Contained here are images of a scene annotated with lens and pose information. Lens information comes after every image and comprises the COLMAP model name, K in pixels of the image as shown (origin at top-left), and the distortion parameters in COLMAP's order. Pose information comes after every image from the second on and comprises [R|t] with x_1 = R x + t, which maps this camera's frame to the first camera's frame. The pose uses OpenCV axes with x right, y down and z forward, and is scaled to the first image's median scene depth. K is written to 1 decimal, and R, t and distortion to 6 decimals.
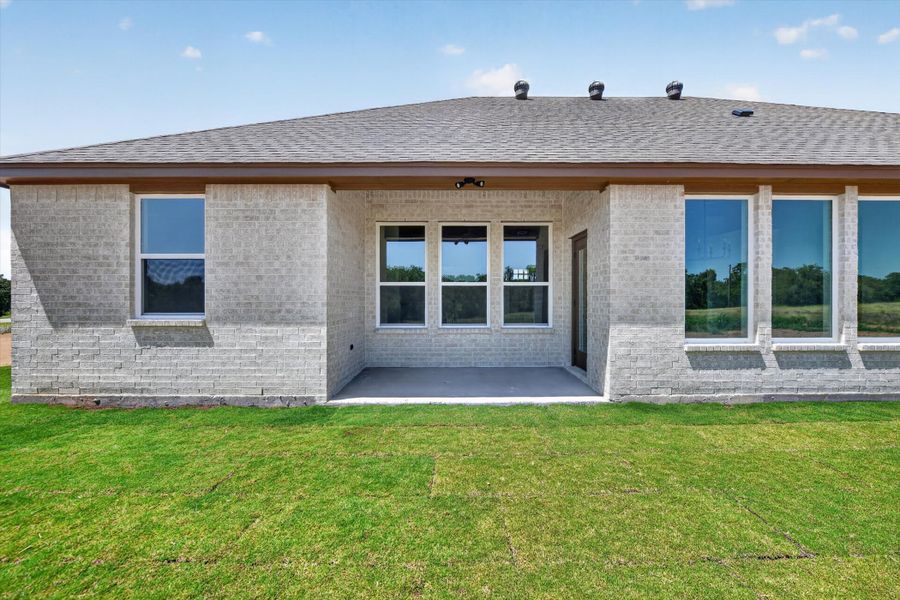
lens RADIAL K [[362.5, 0, 455.3], [0, 362.5, 300.0], [0, 0, 1]] dist [-0.009282, -0.000102]
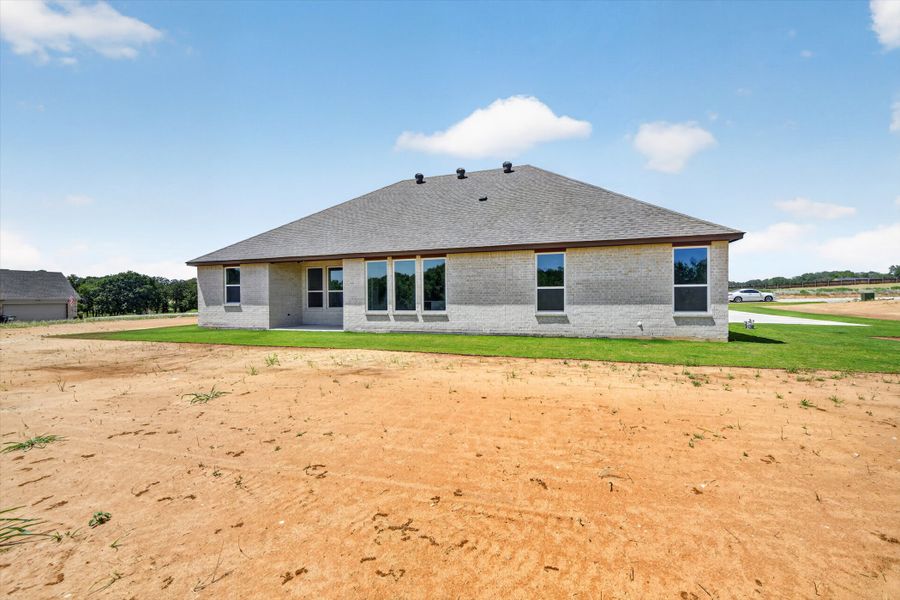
lens RADIAL K [[362.5, 0, 446.4], [0, 362.5, 301.7], [0, 0, 1]] dist [-0.009282, -0.000102]
pose [[0.947137, -0.003951, -0.320805, 2.196446], [0.005401, 0.999979, 0.003631, 0.029234], [0.320784, -0.005171, 0.947138, -1.568873]]
